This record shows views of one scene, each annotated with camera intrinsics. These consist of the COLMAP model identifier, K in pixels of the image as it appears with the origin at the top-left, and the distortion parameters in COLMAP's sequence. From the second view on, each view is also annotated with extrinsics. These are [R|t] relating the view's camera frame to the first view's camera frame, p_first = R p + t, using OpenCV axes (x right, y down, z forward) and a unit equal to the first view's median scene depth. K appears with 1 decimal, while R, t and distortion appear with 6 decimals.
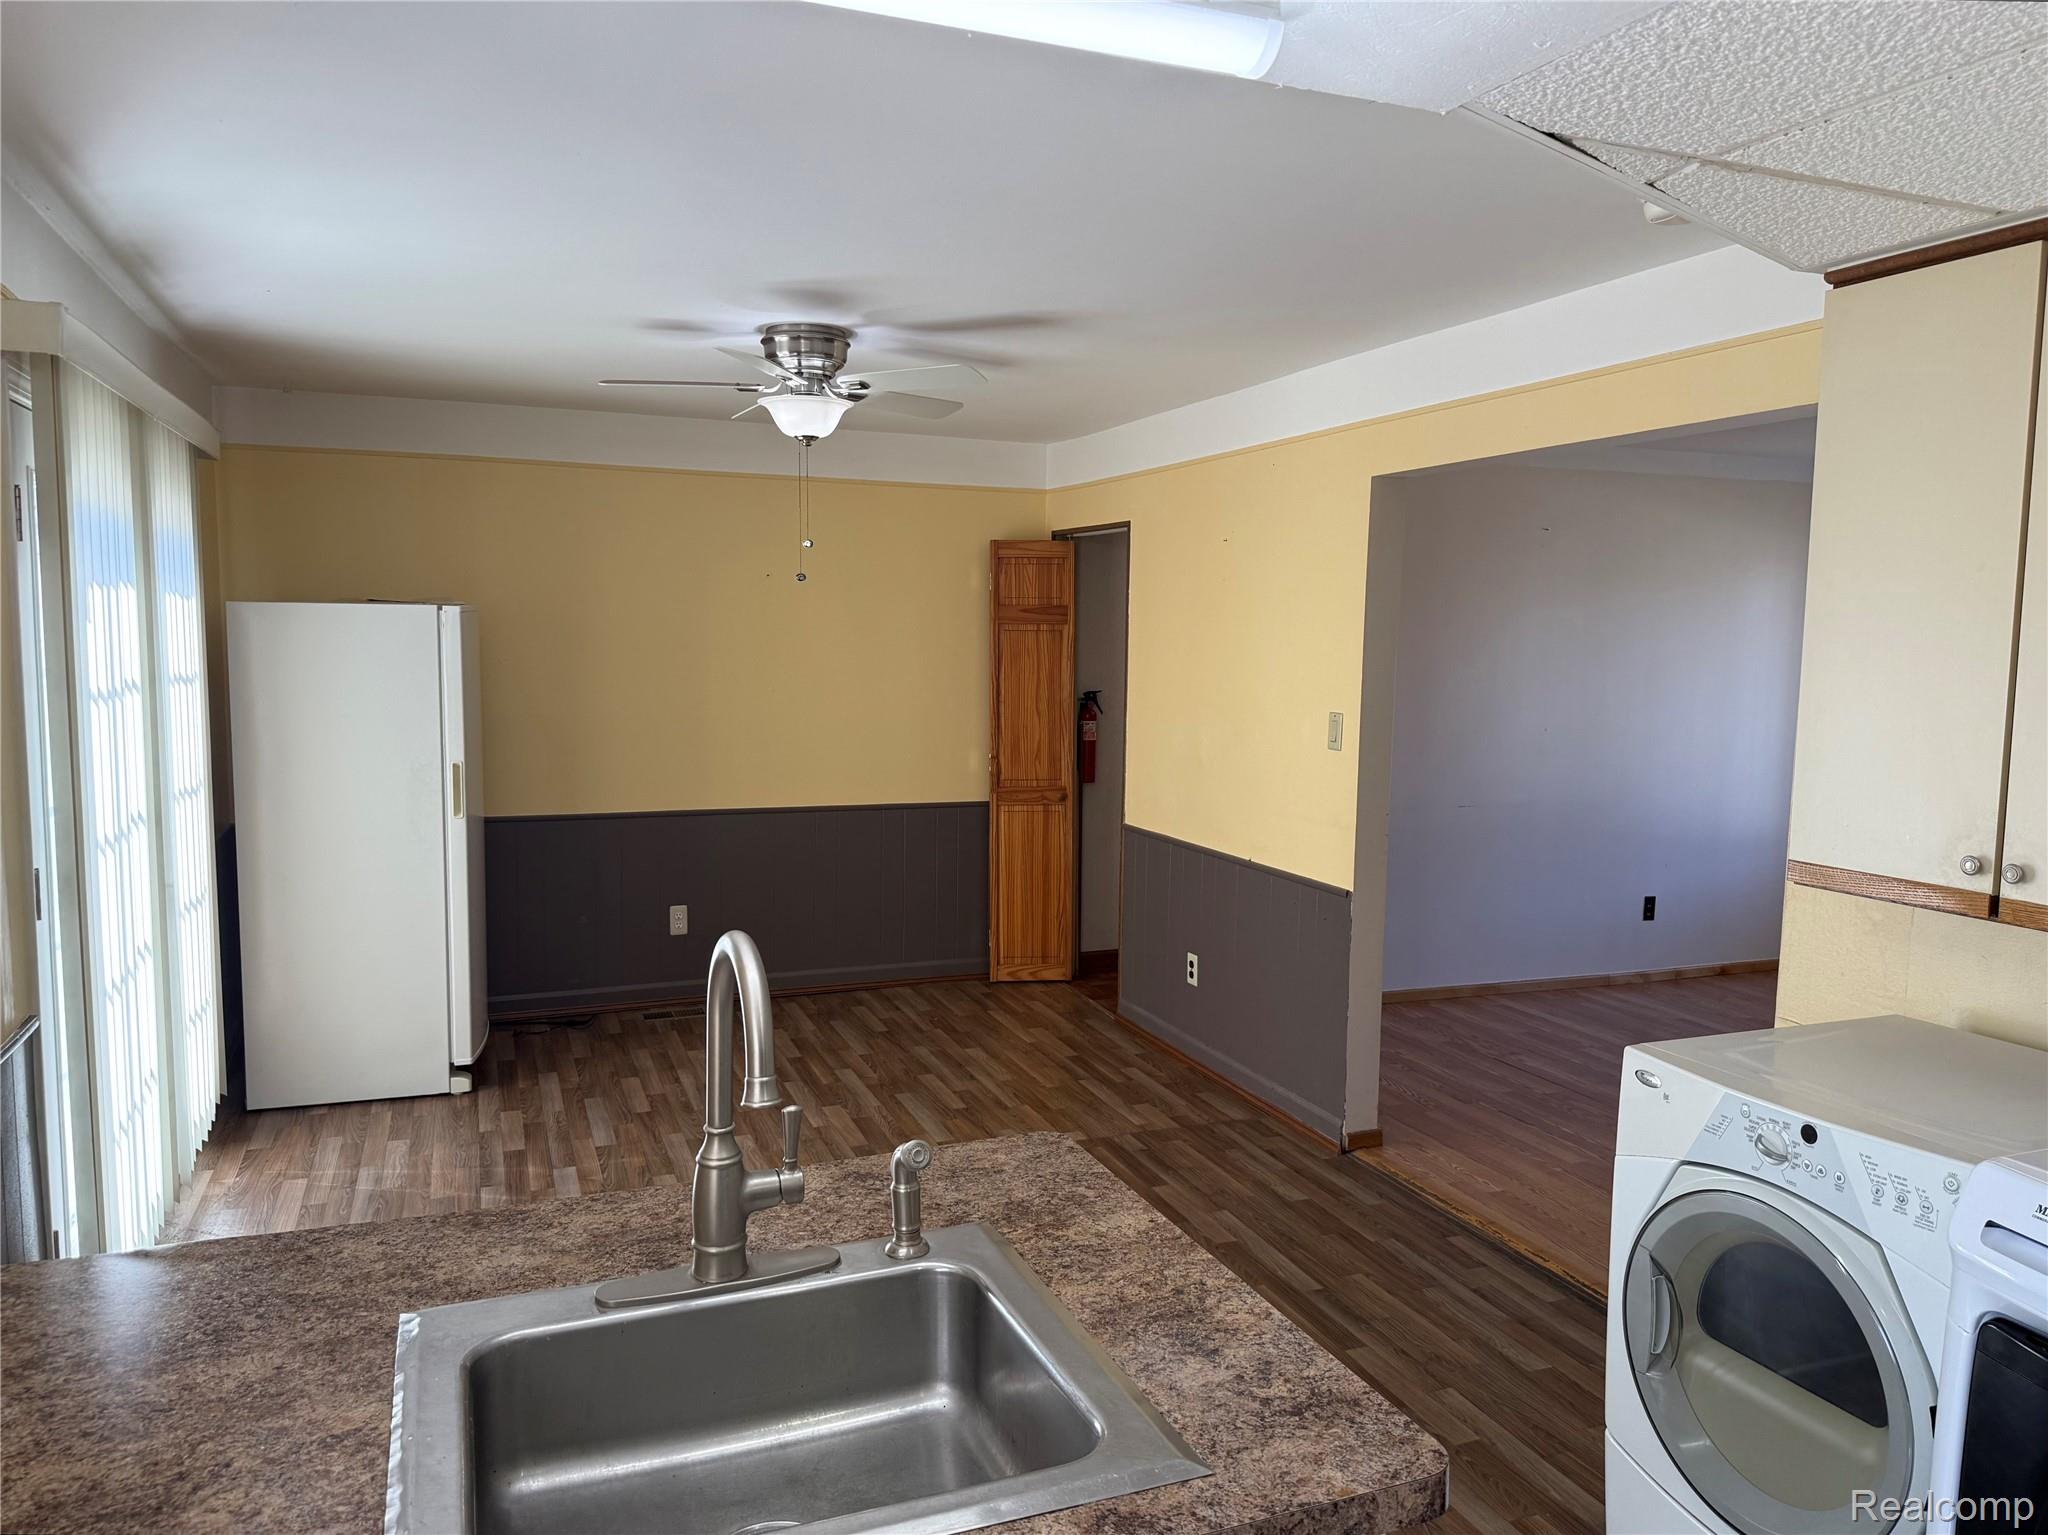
lens RADIAL K [[1457.3, 0, 1024.0], [0, 1457.3, 767.5], [0, 0, 1]] dist [0.063664, -0.043504]
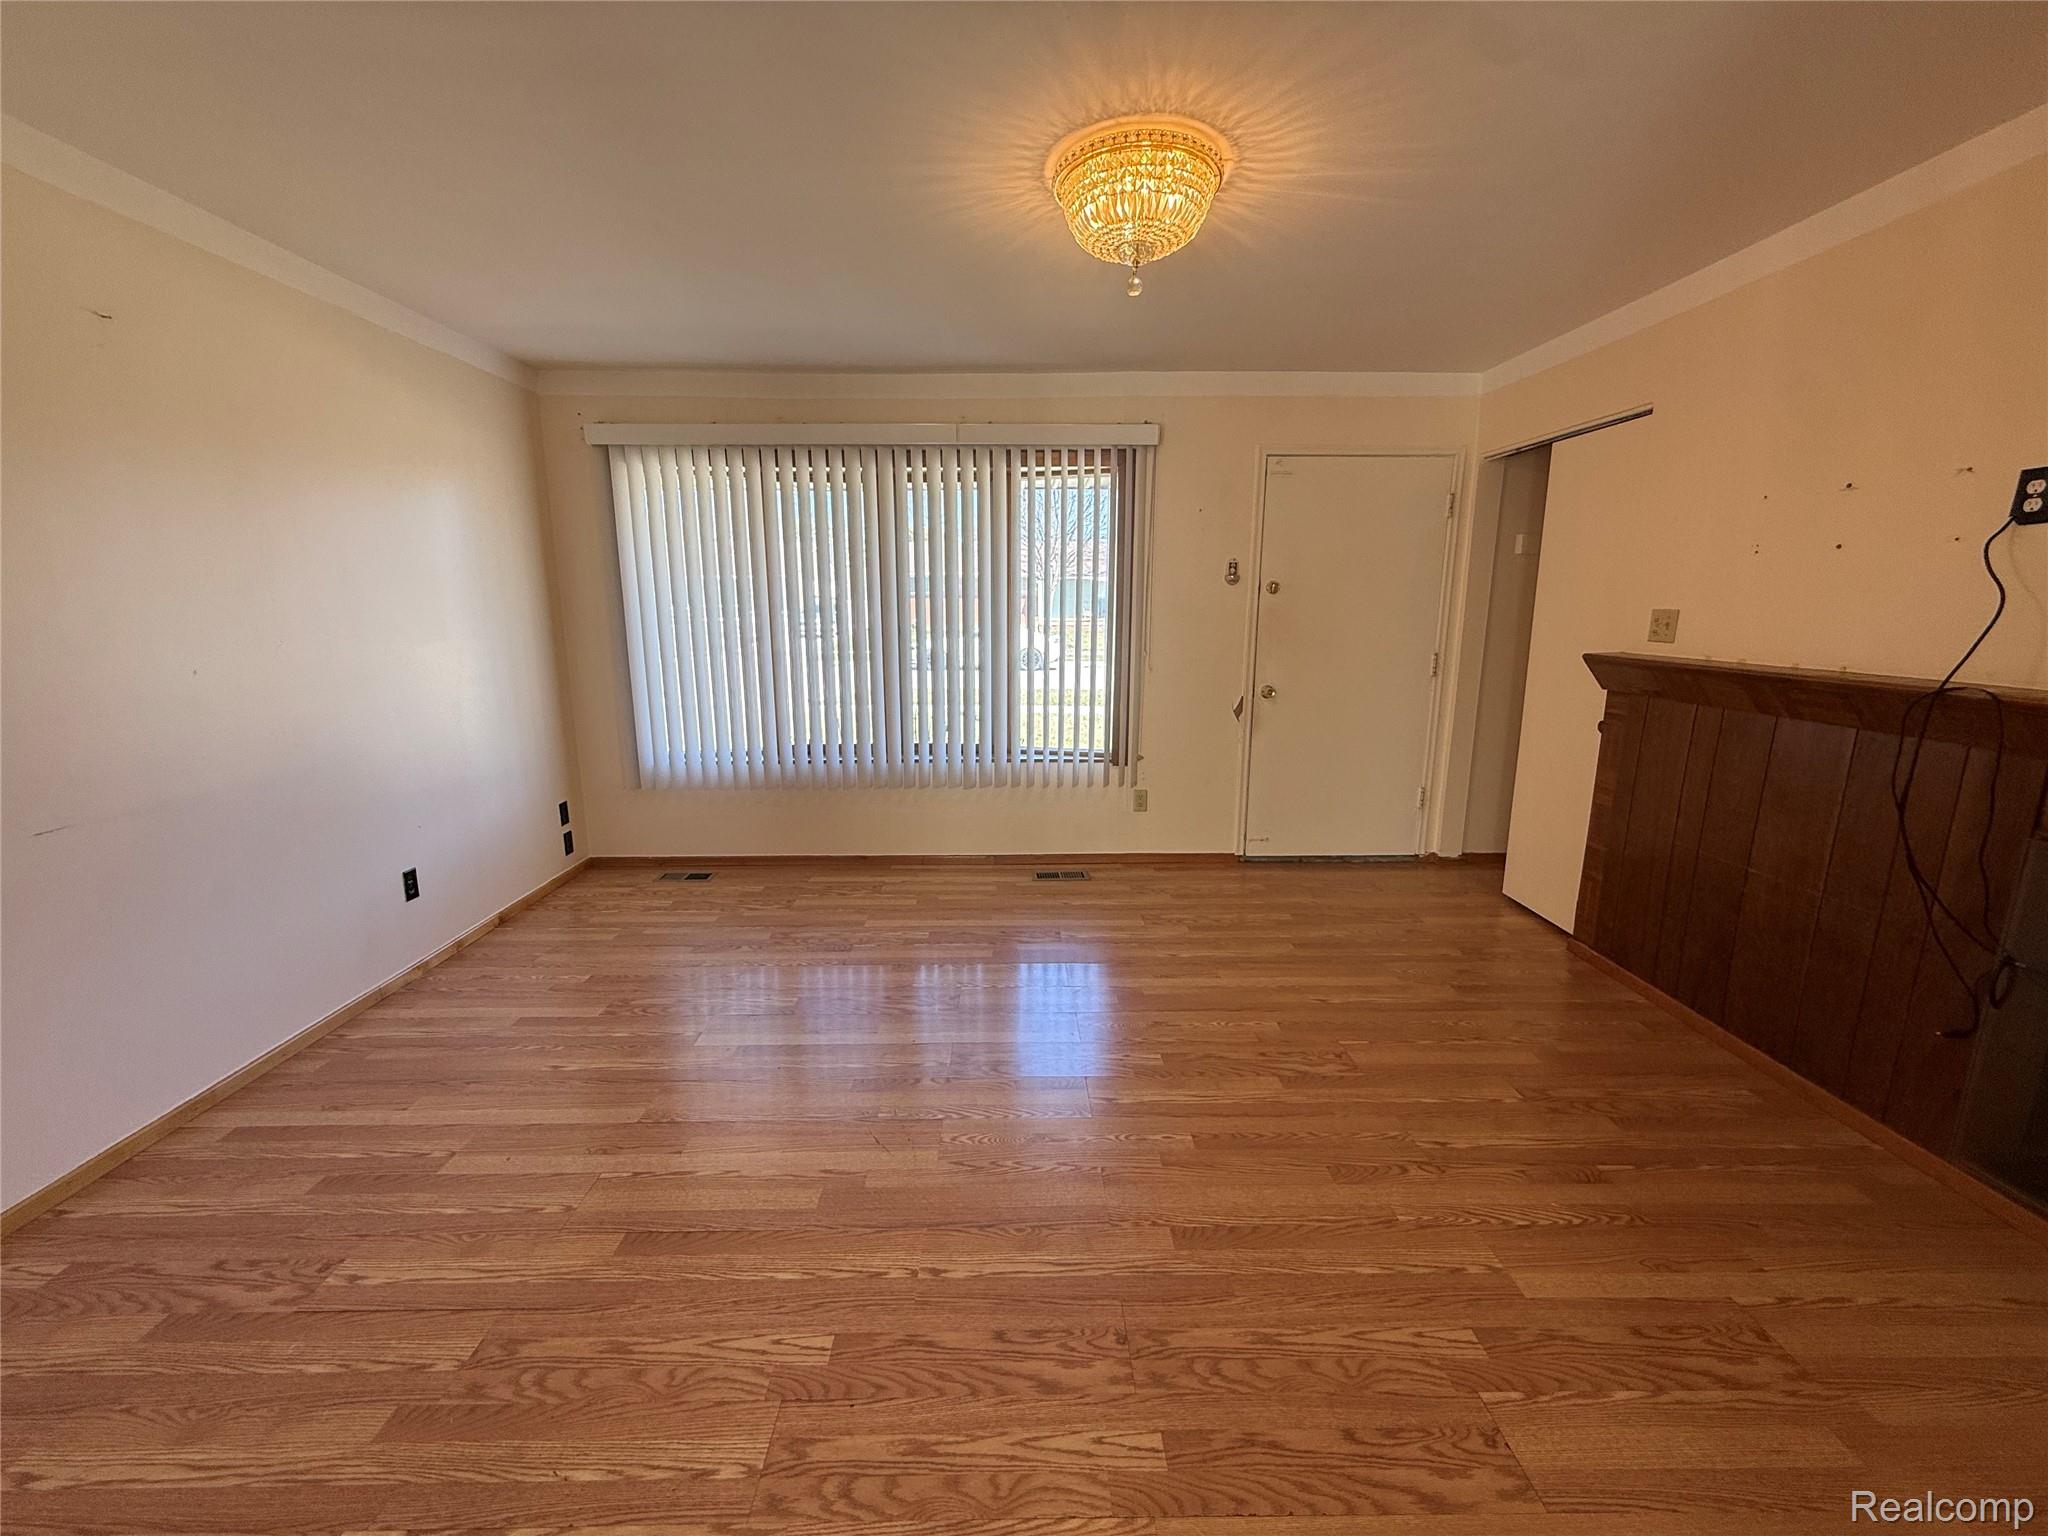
lens RADIAL K [[819.7, 0, 1018.8], [0, 819.7, 764.4], [0, 0, 1]] dist [0.000511, -0.000125]
pose [[0.357309, -0.199369, 0.912459, 0.209425], [0.096864, 0.979594, 0.176107, -0.019214], [-0.928950, 0.025460, 0.369330, 0.733815]]
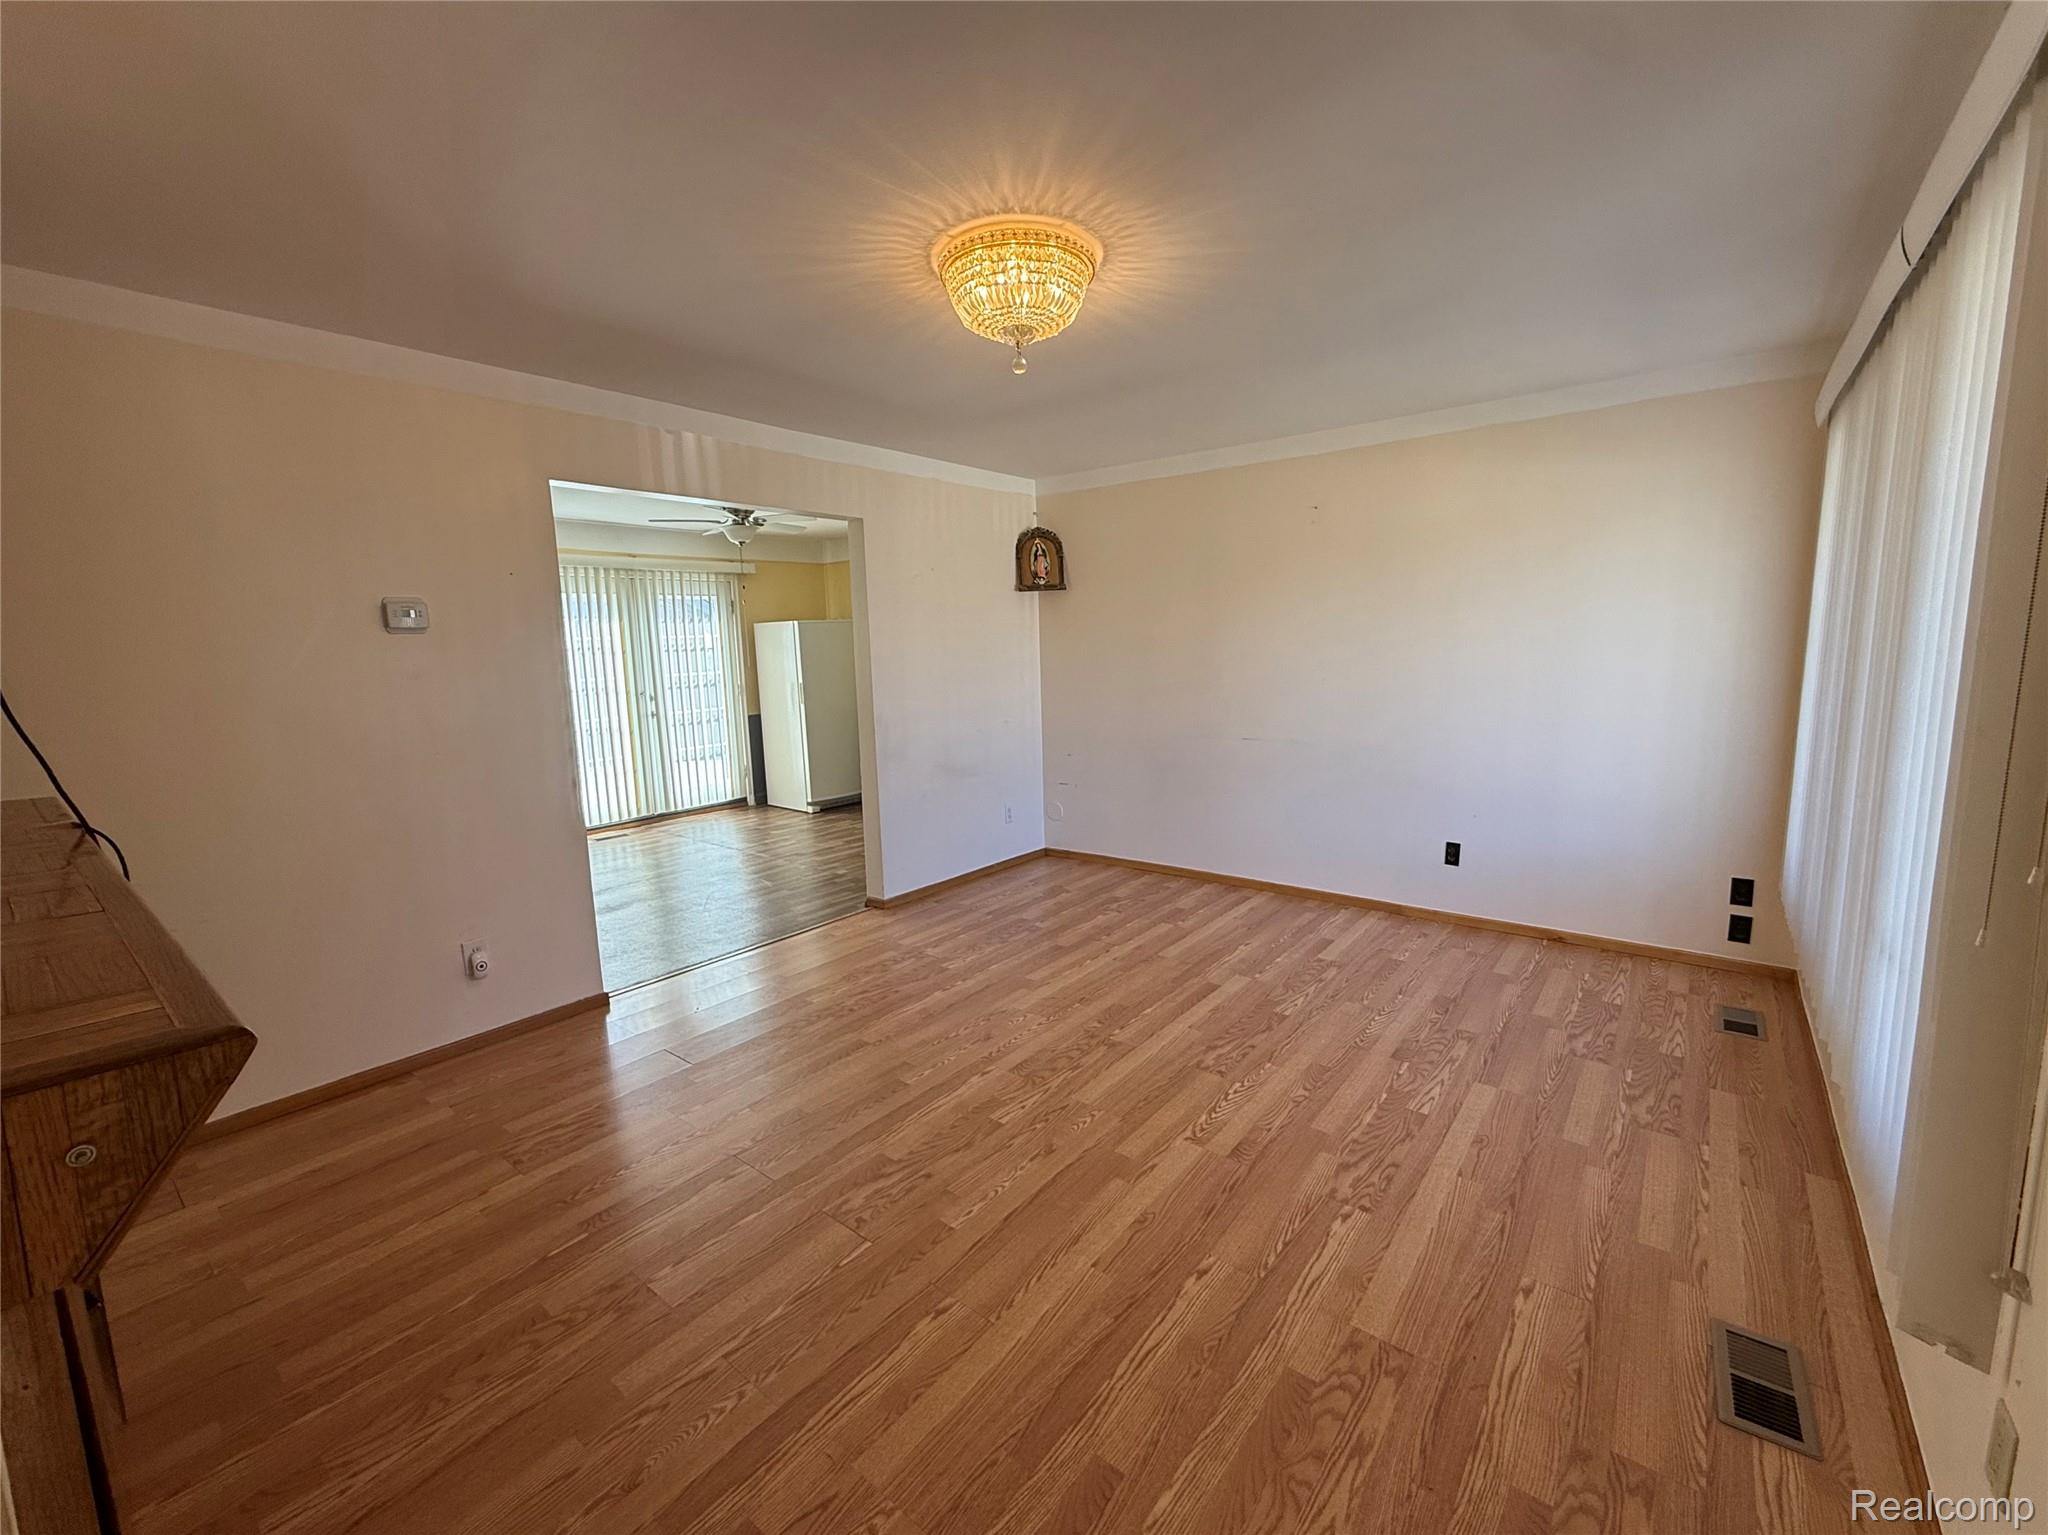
lens RADIAL K [[848.6, 0, 1014.1], [0, 848.6, 762.7], [0, 0, 1]] dist [0.002302, 0.000411]
pose [[0.489128, 0.095178, -0.867003, 1.089031], [-0.050197, 0.995453, 0.080959, -0.002533], [0.870766, 0.003922, 0.491681, 0.599012]]
